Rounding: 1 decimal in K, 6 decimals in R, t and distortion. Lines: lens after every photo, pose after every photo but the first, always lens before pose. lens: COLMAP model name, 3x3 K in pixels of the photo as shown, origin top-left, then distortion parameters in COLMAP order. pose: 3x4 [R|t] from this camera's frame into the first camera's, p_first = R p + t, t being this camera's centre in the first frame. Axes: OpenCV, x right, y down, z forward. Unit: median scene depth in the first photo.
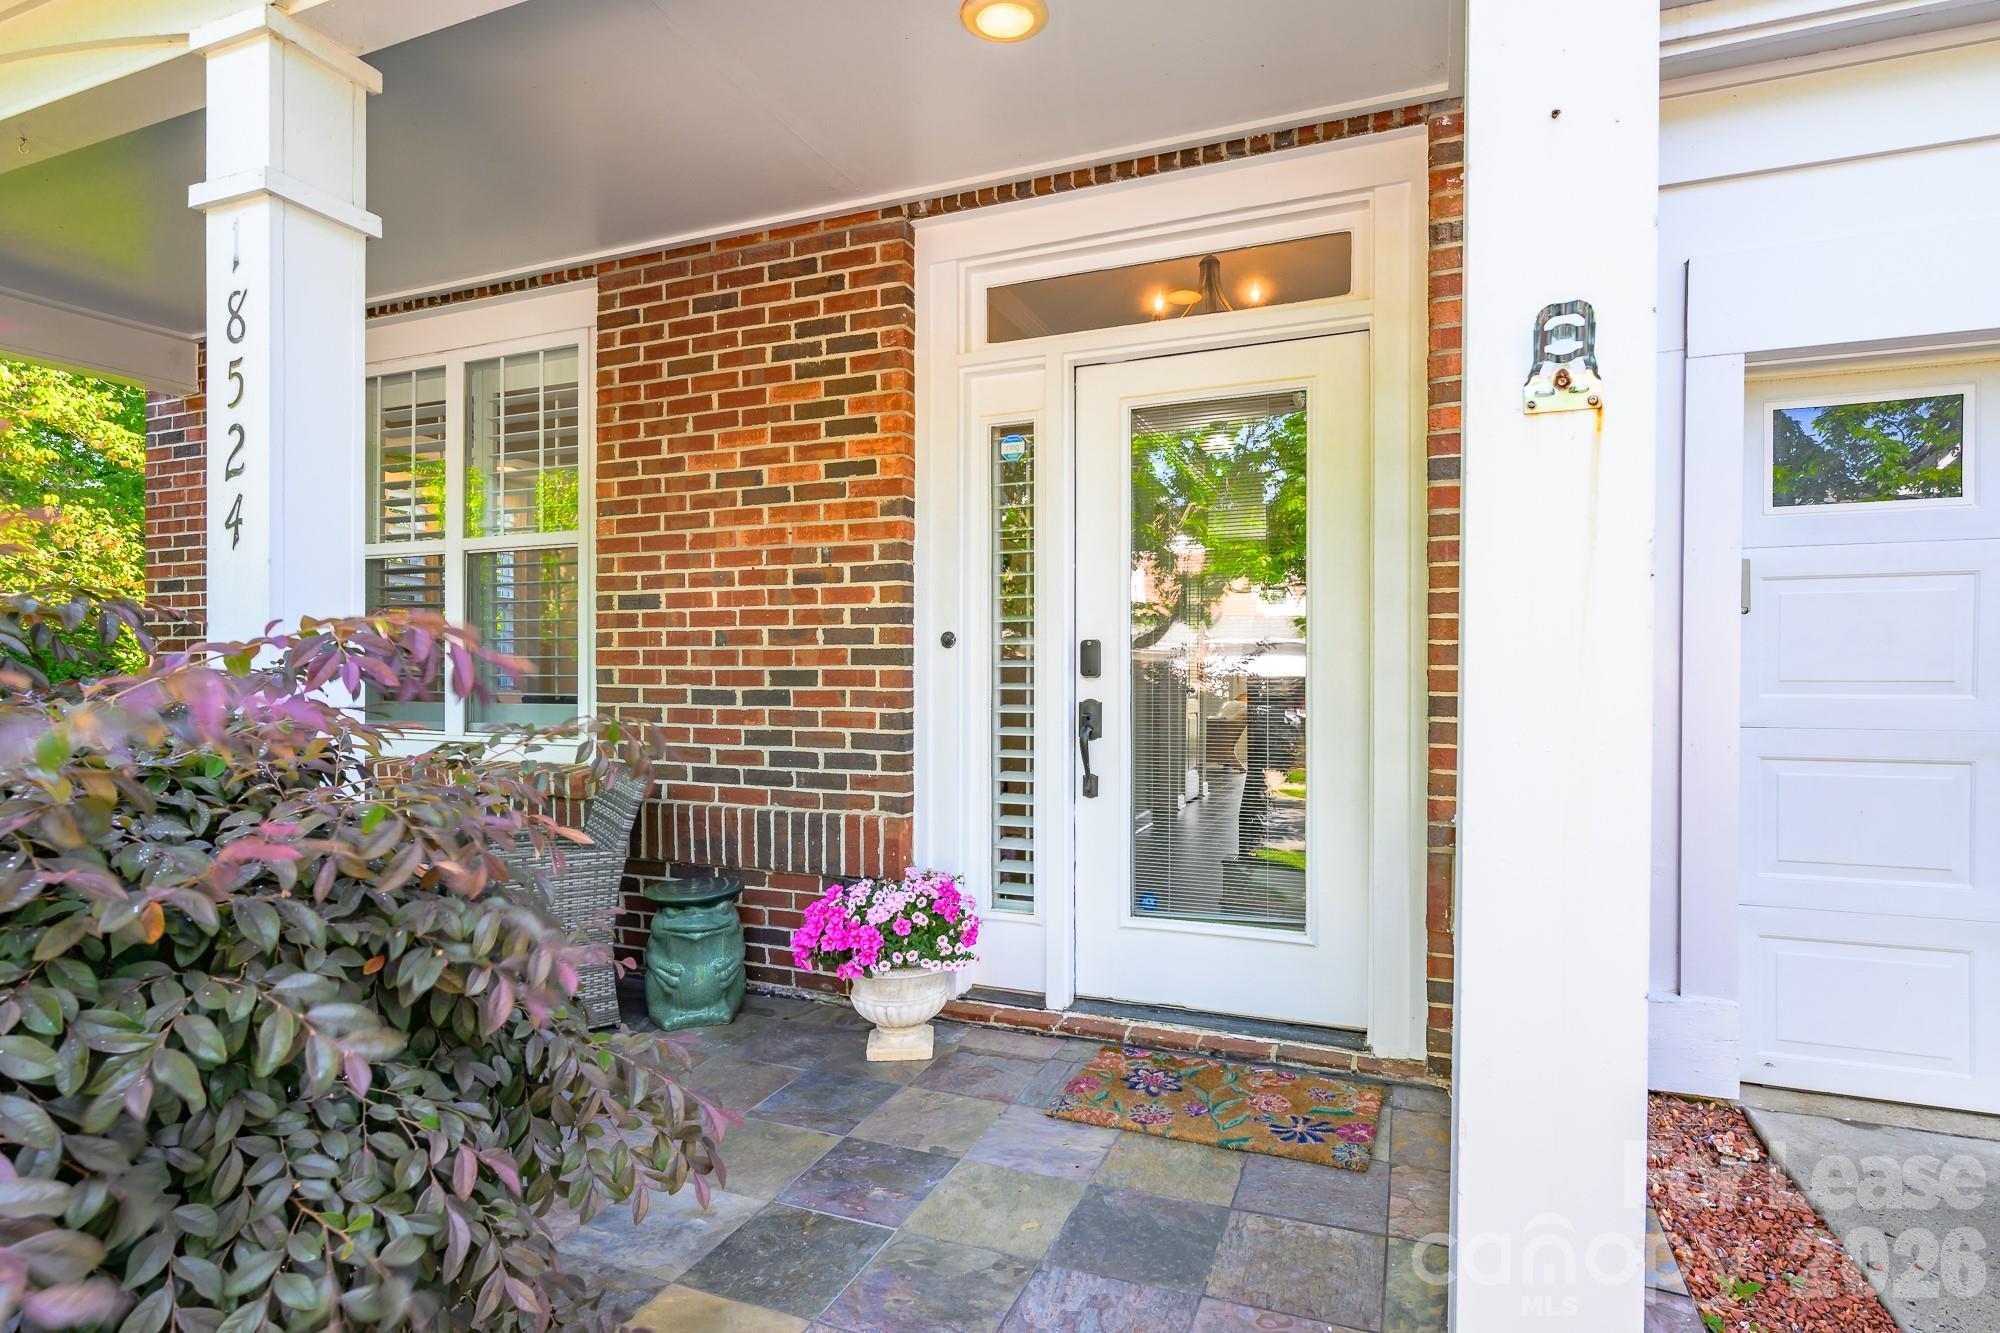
lens RADIAL K [[1028.7, 0, 1005.2], [0, 1028.7, 675.6], [0, 0, 1]] dist [0.000991, 0.000143]
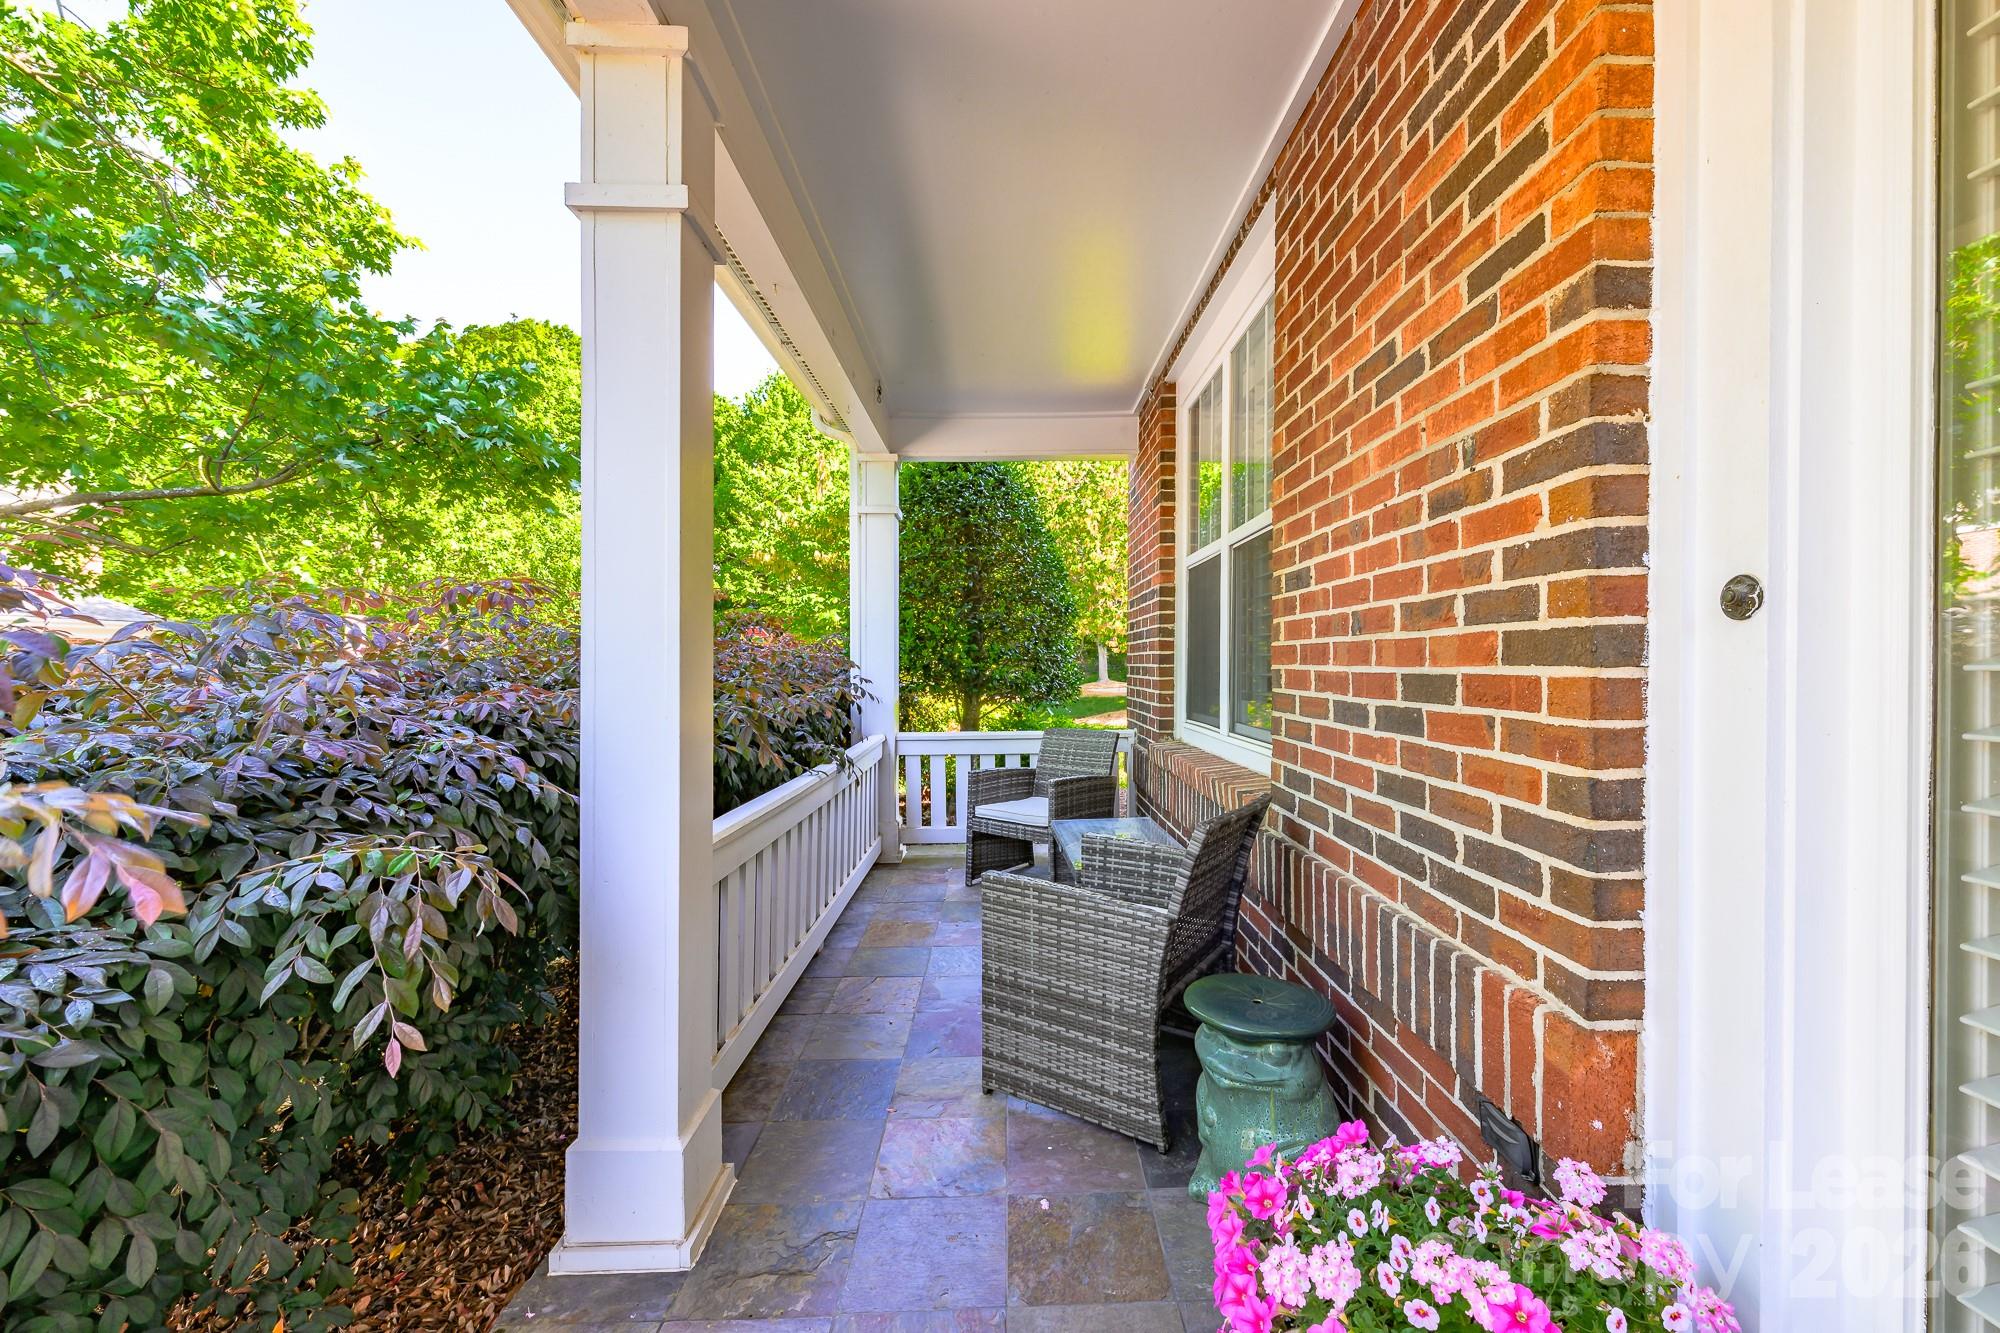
lens RADIAL K [[794.2, 0, 1008.2], [0, 794.2, 669.8], [0, 0, 1]] dist [-0.000132, -0.000014]
pose [[0.383873, 0.003486, -0.923379, 0.105369], [-0.001206, 0.999994, 0.003274, -0.008988], [0.923385, -0.000143, 0.383875, 0.635916]]
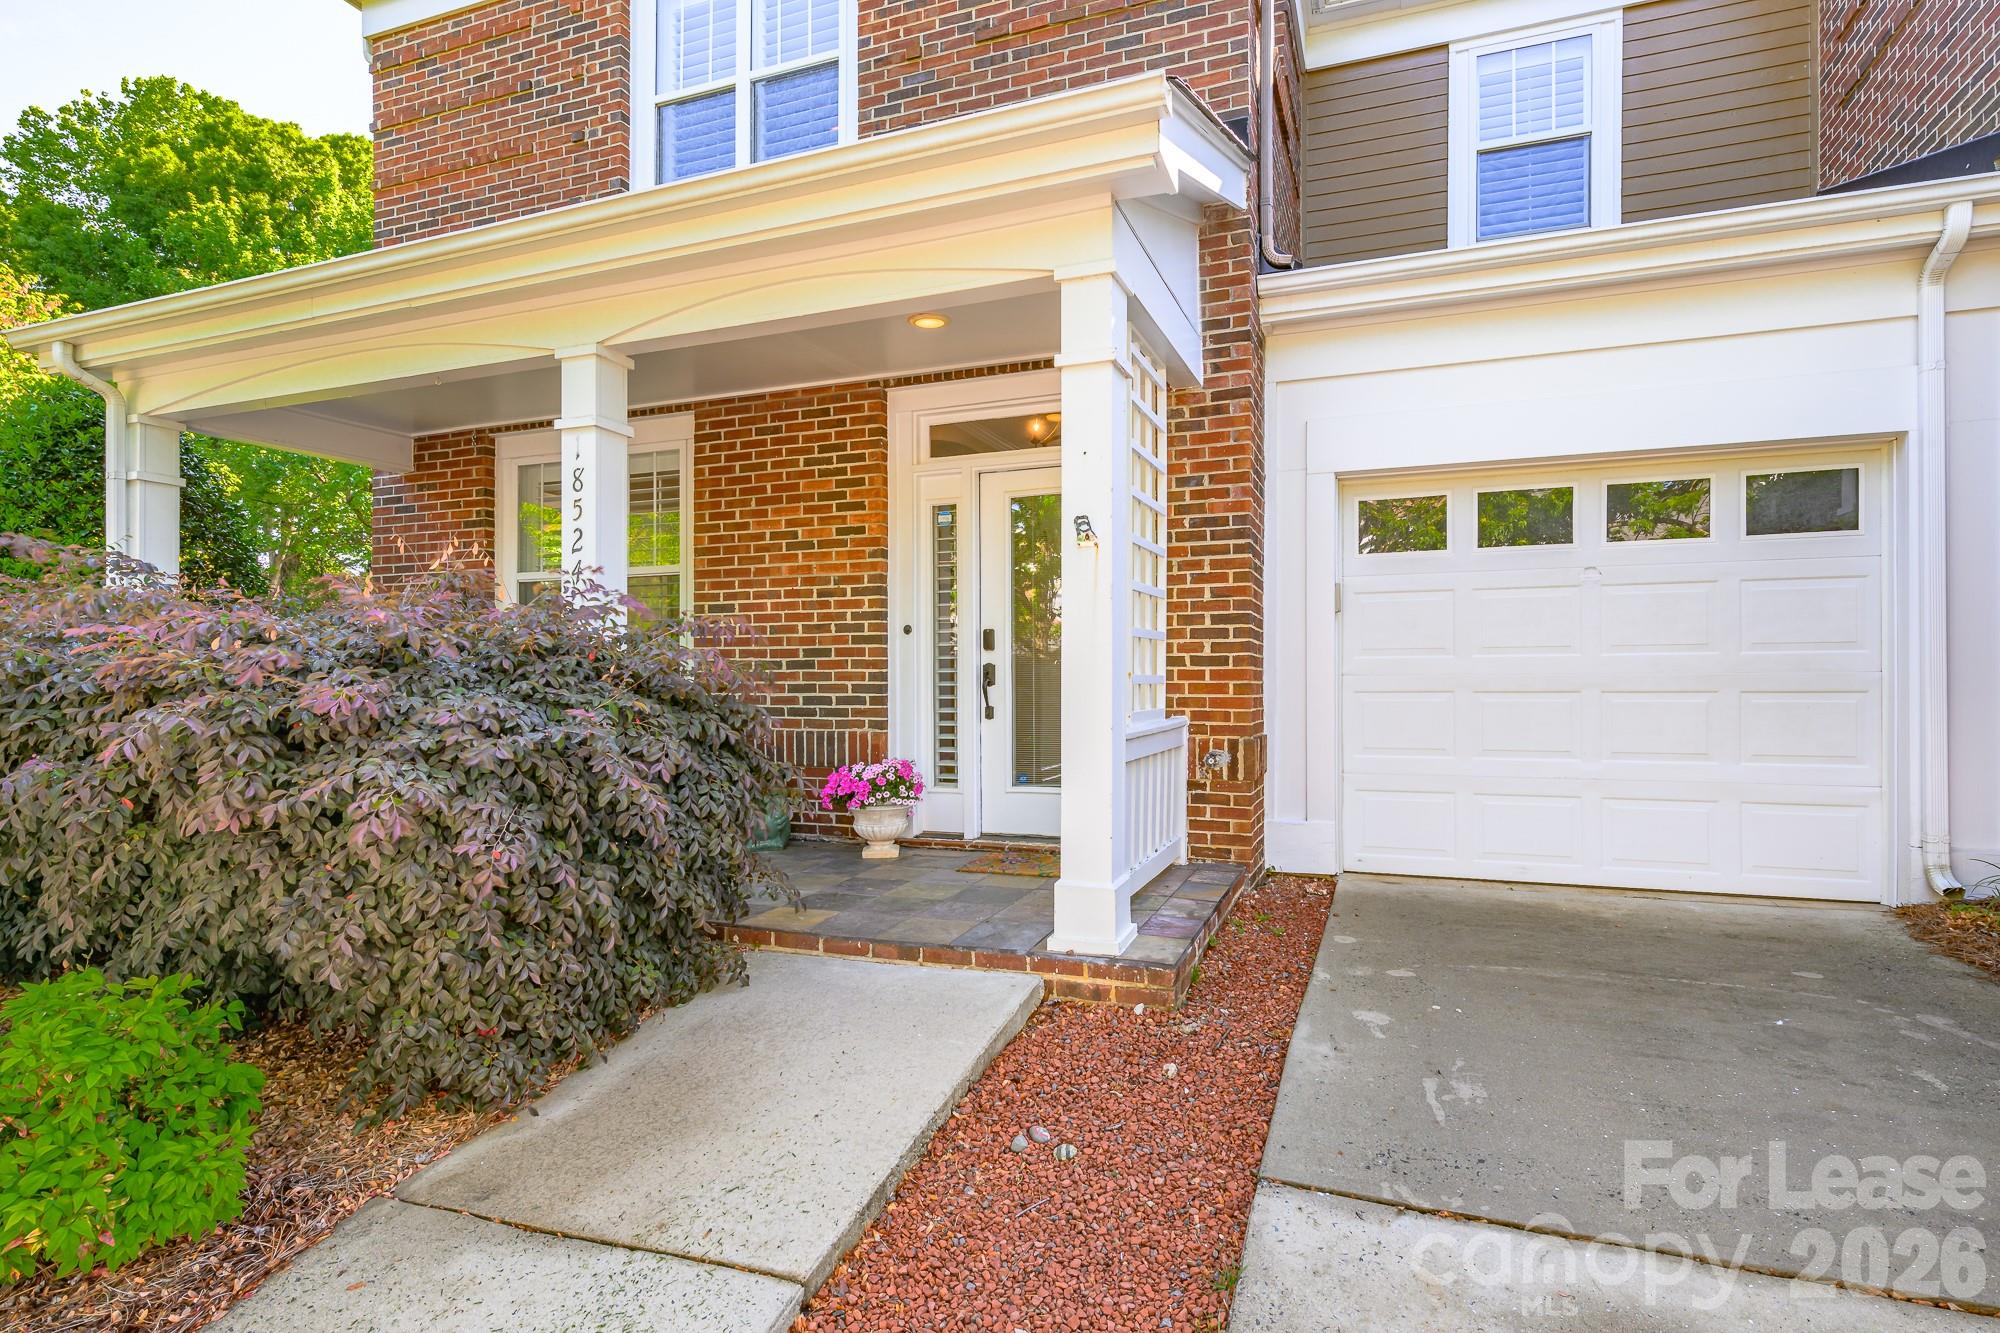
lens RADIAL K [[1028.7, 0, 1005.2], [0, 1028.7, 675.6], [0, 0, 1]] dist [0.000991, 0.000143]
pose [[0.999838, -0.004789, 0.017325, 0.077036], [0.004903, 0.999966, -0.006562, 0.053649], [-0.017293, 0.006645, 0.999828, -0.719668]]
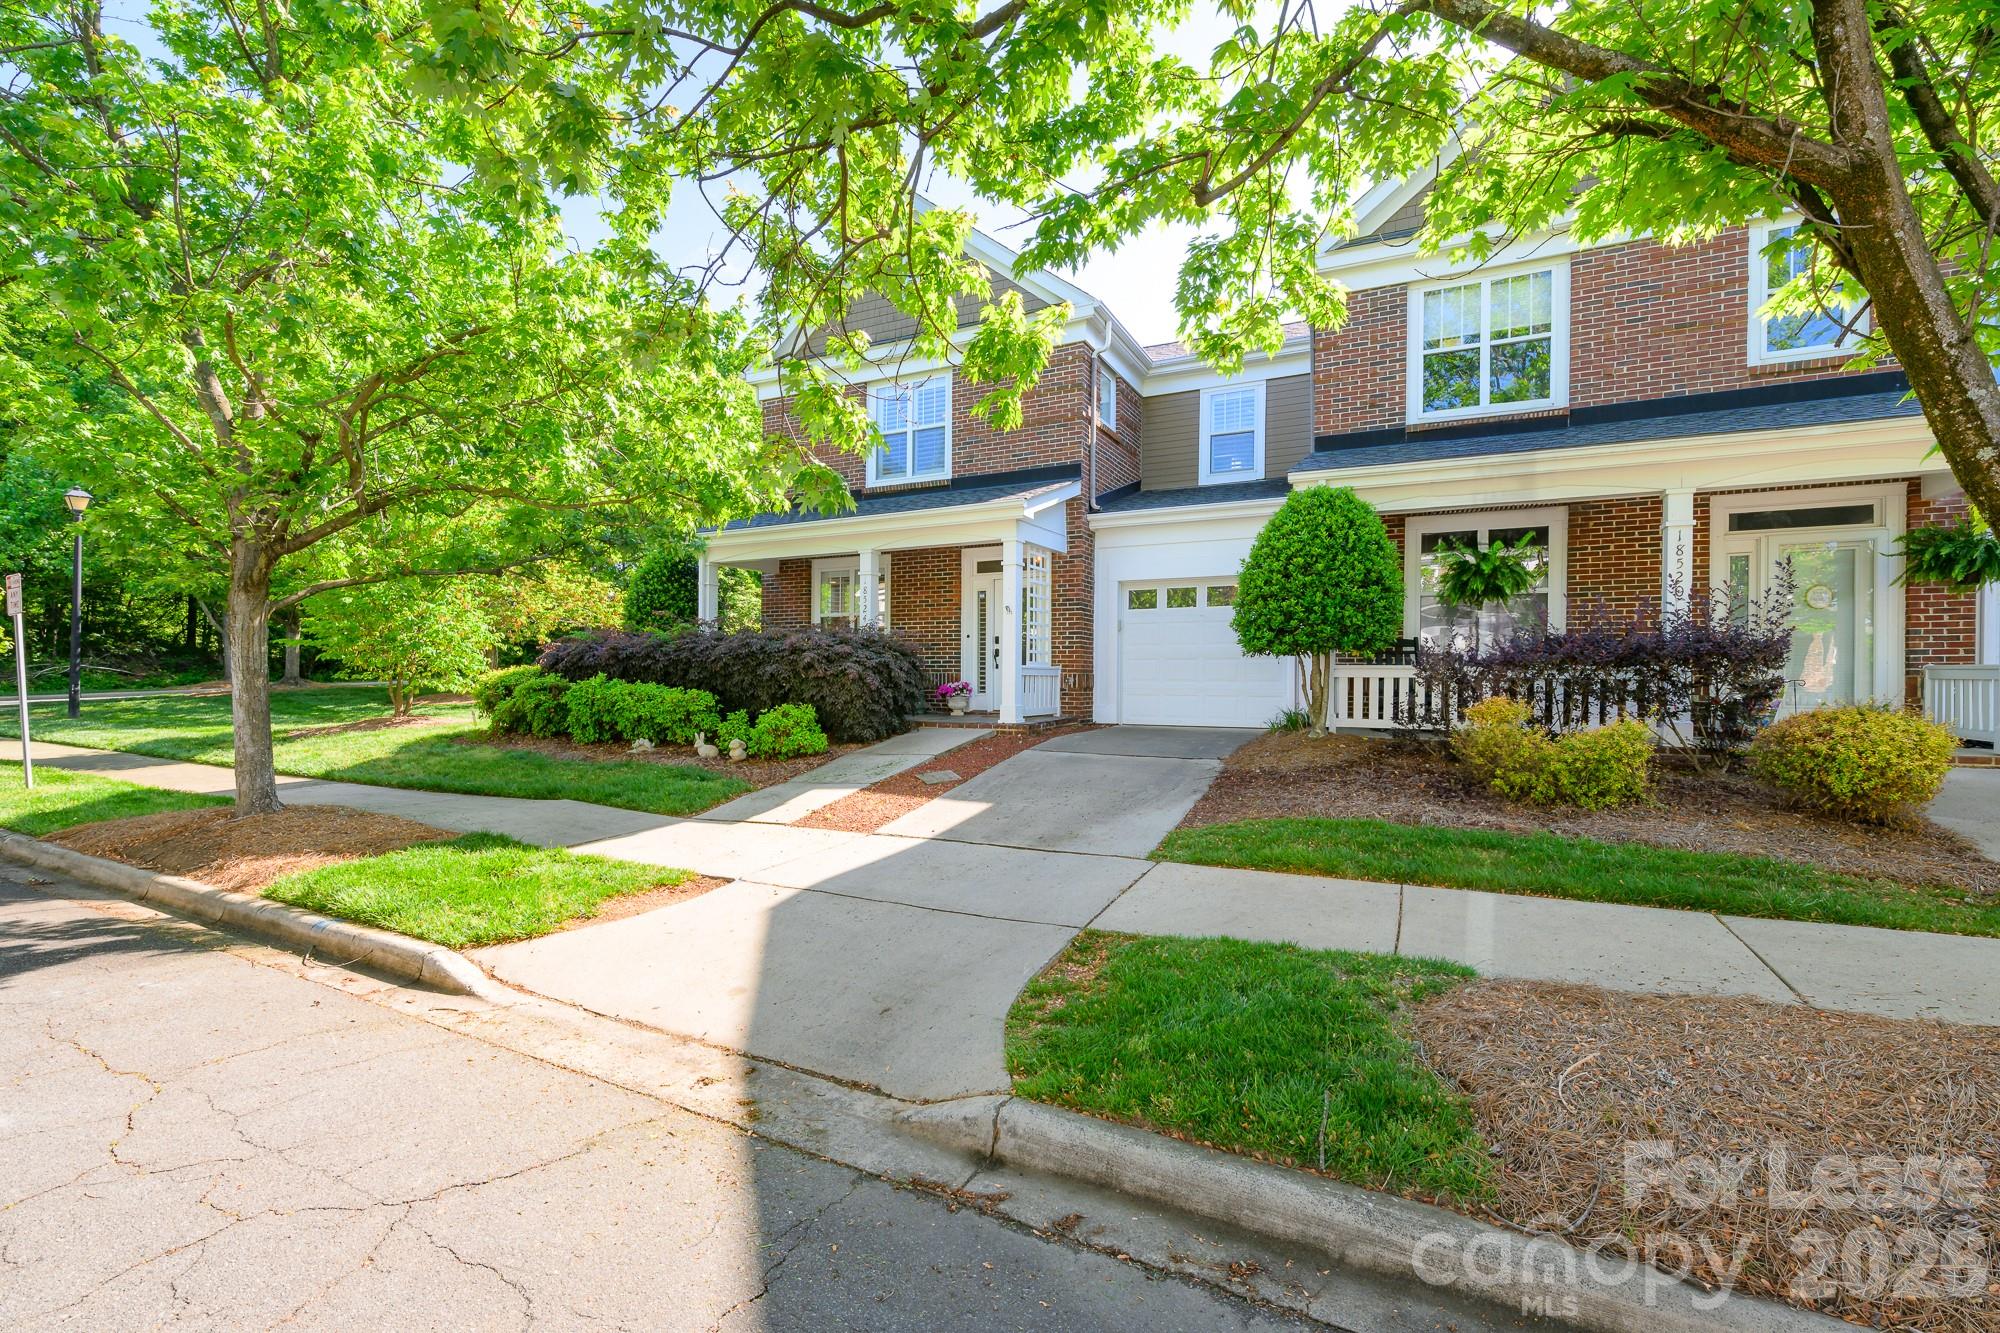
lens RADIAL K [[794.2, 0, 1008.2], [0, 794.2, 669.8], [0, 0, 1]] dist [-0.000132, -0.000014]
pose [[0.997963, 0.002199, -0.063762, 0.358414], [-0.002514, 0.999985, -0.004866, 0.135887], [0.063750, 0.005016, 0.997953, -2.619636]]
